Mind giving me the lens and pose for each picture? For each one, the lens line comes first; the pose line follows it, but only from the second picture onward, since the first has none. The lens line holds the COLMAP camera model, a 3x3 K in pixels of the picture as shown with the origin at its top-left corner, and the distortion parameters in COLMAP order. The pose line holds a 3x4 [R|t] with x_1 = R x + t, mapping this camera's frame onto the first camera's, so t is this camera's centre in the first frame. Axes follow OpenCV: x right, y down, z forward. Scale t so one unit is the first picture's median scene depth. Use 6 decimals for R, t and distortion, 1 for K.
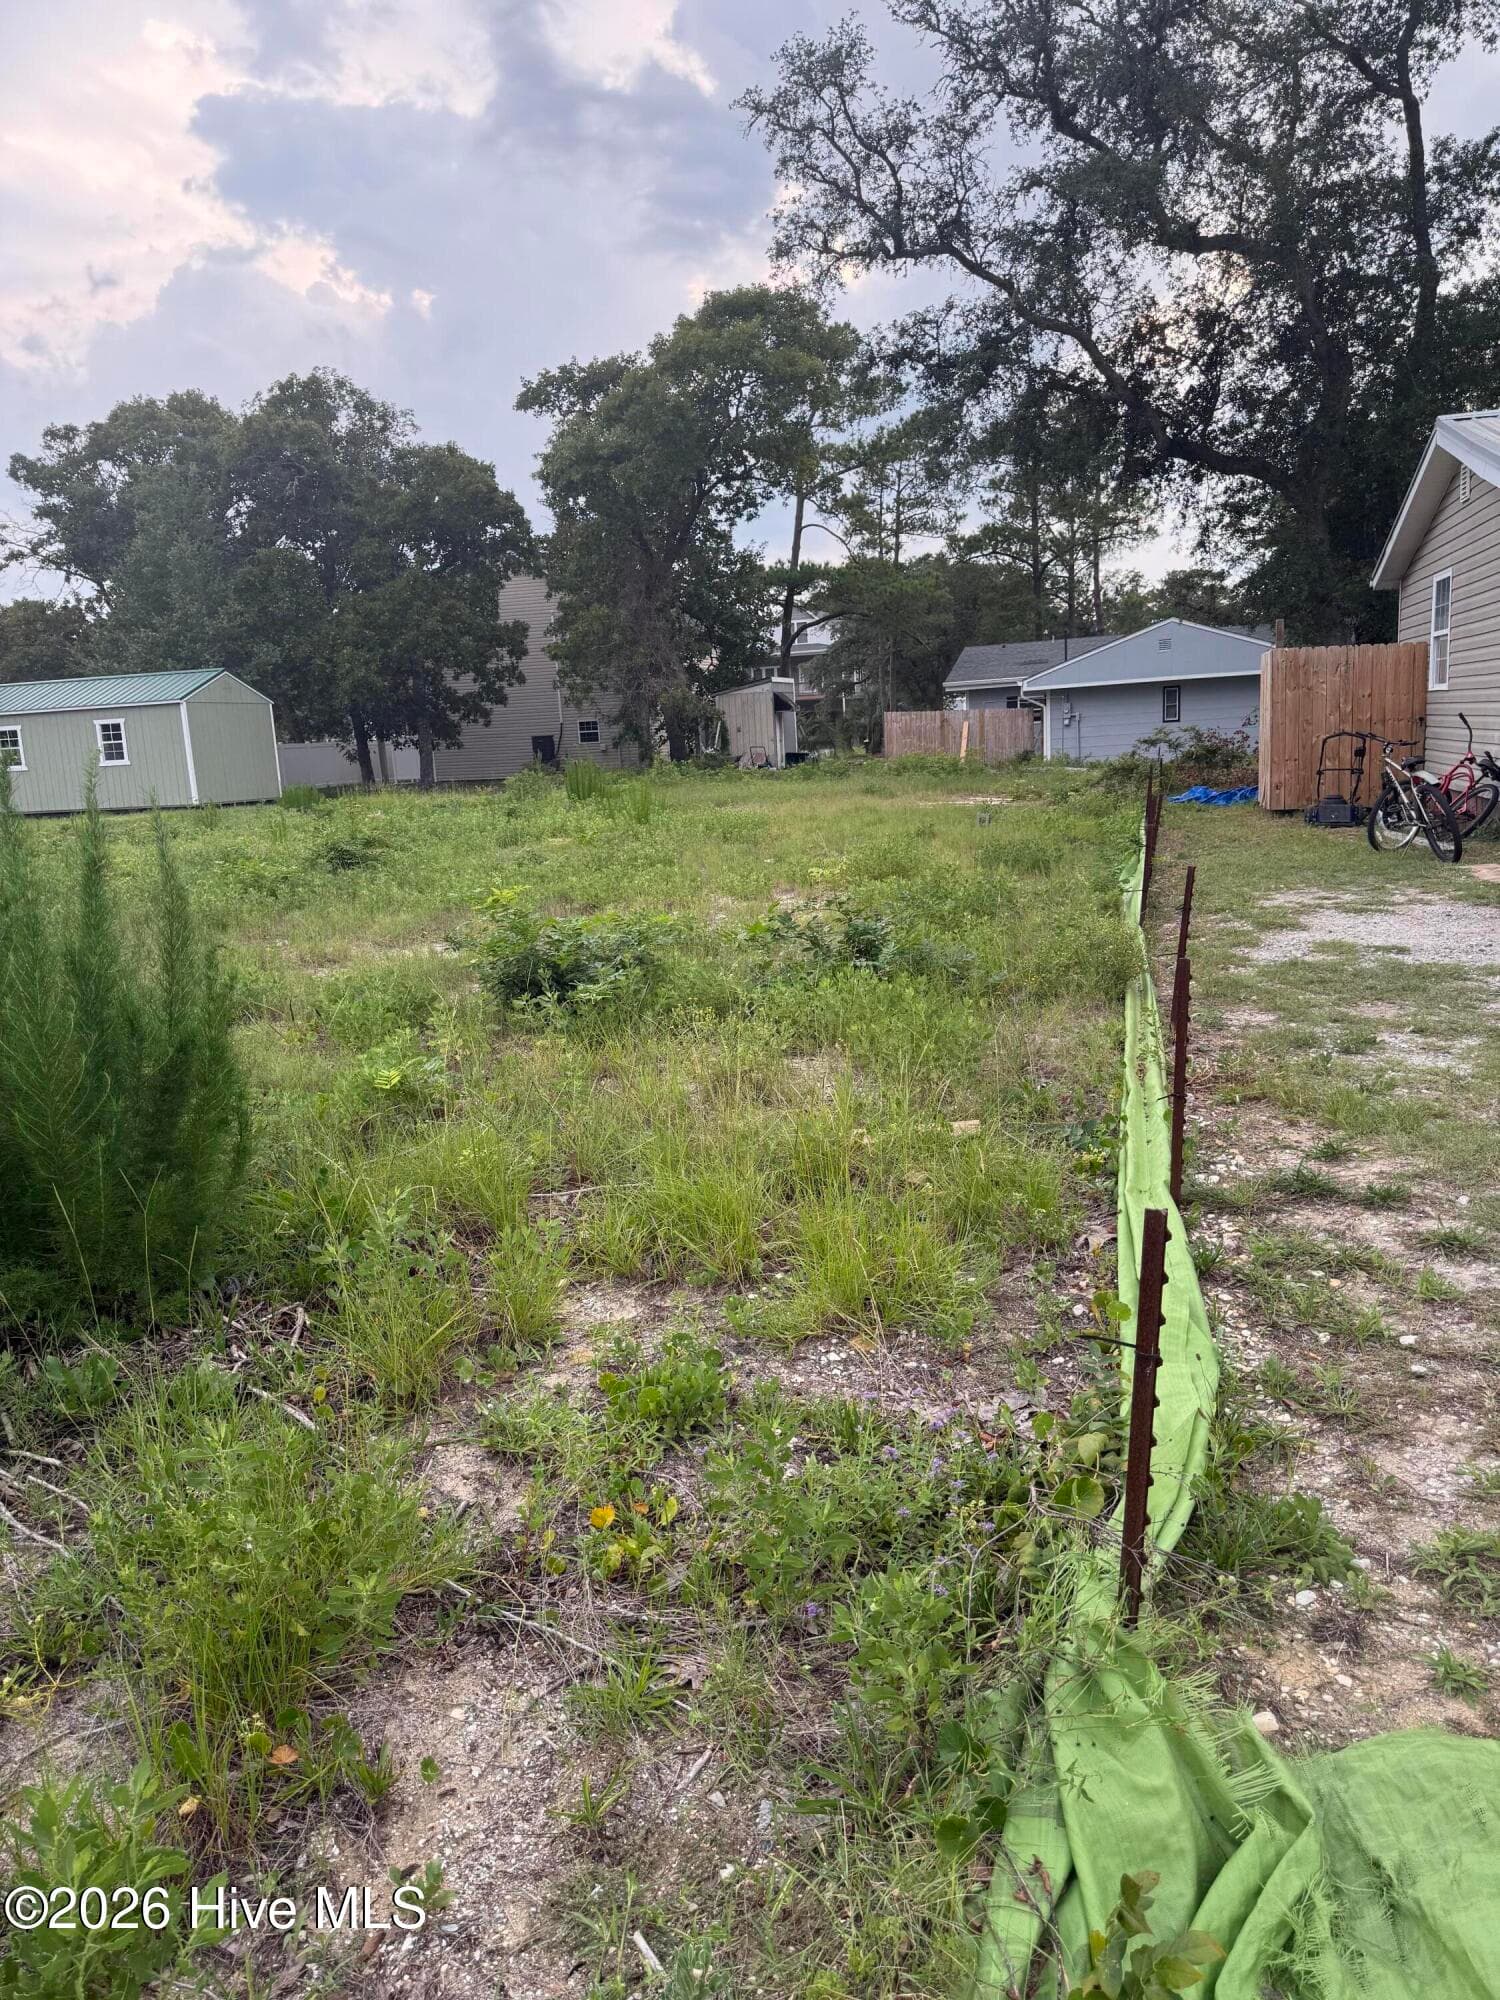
lens RADIAL K [[1413.6, 0, 750.0], [0, 1413.6, 1000.0], [0, 0, 1]] dist [0.031941, -0.023103]
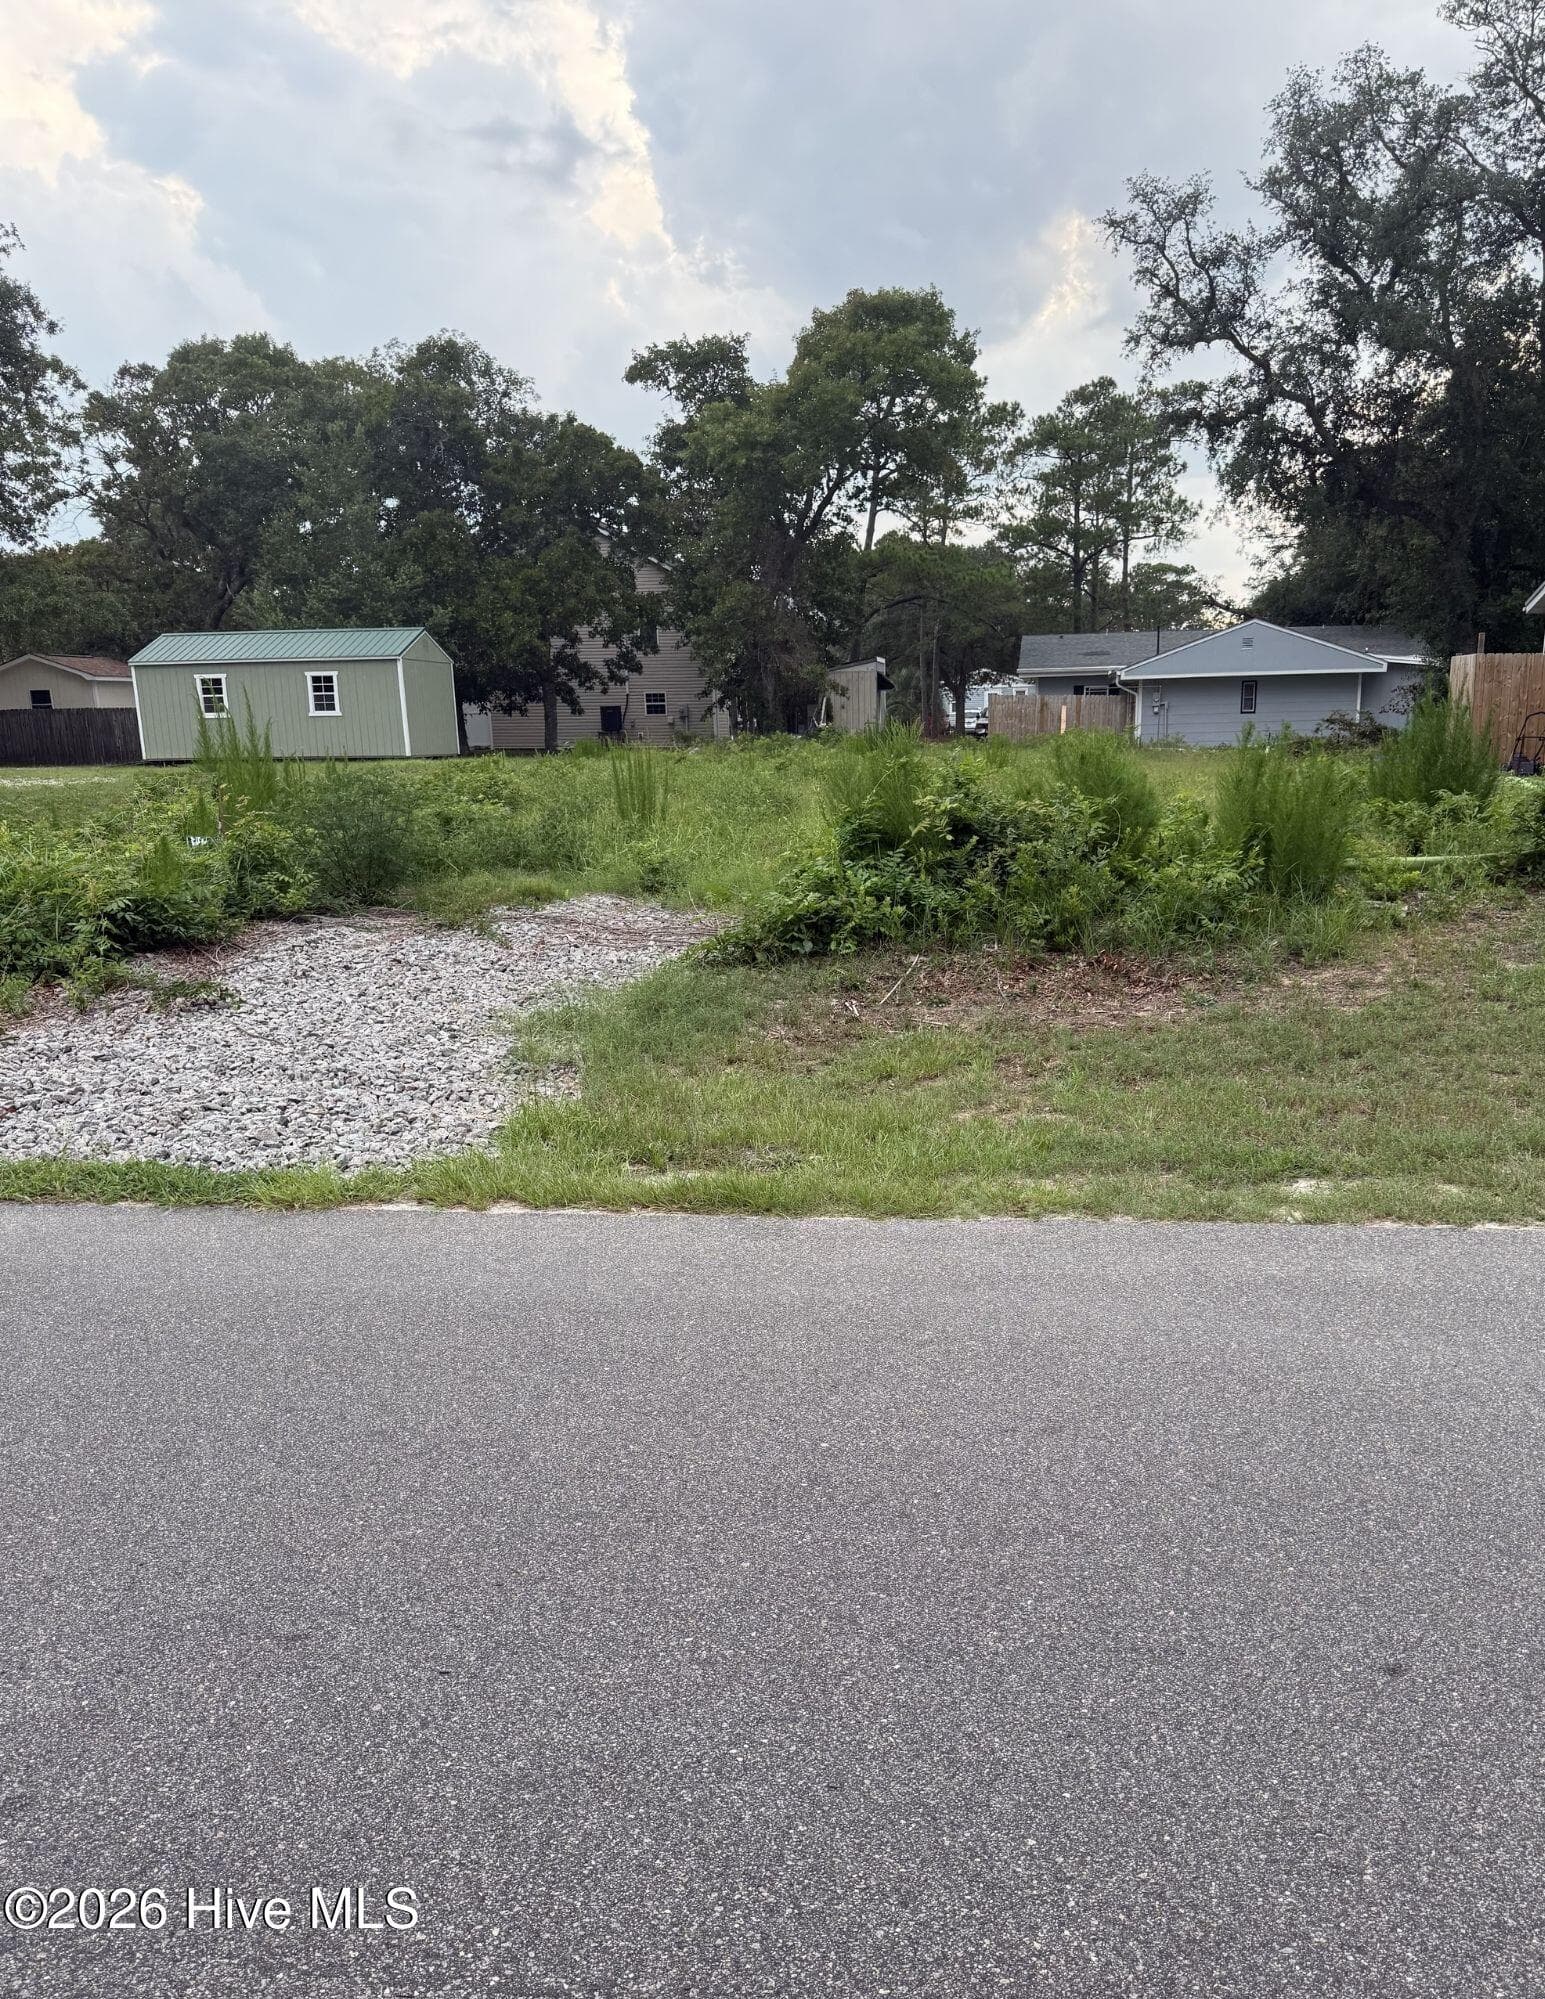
lens RADIAL K [[1564.7, 0, 851.5], [0, 1564.7, 1105.7], [0, 0, 1]] dist [0.010664, 0.001908]
pose [[0.990017, 0.002589, 0.140924, -0.180203], [-0.010103, 0.998563, 0.052629, 0.049494], [-0.140585, -0.053527, 0.988621, -0.187932]]
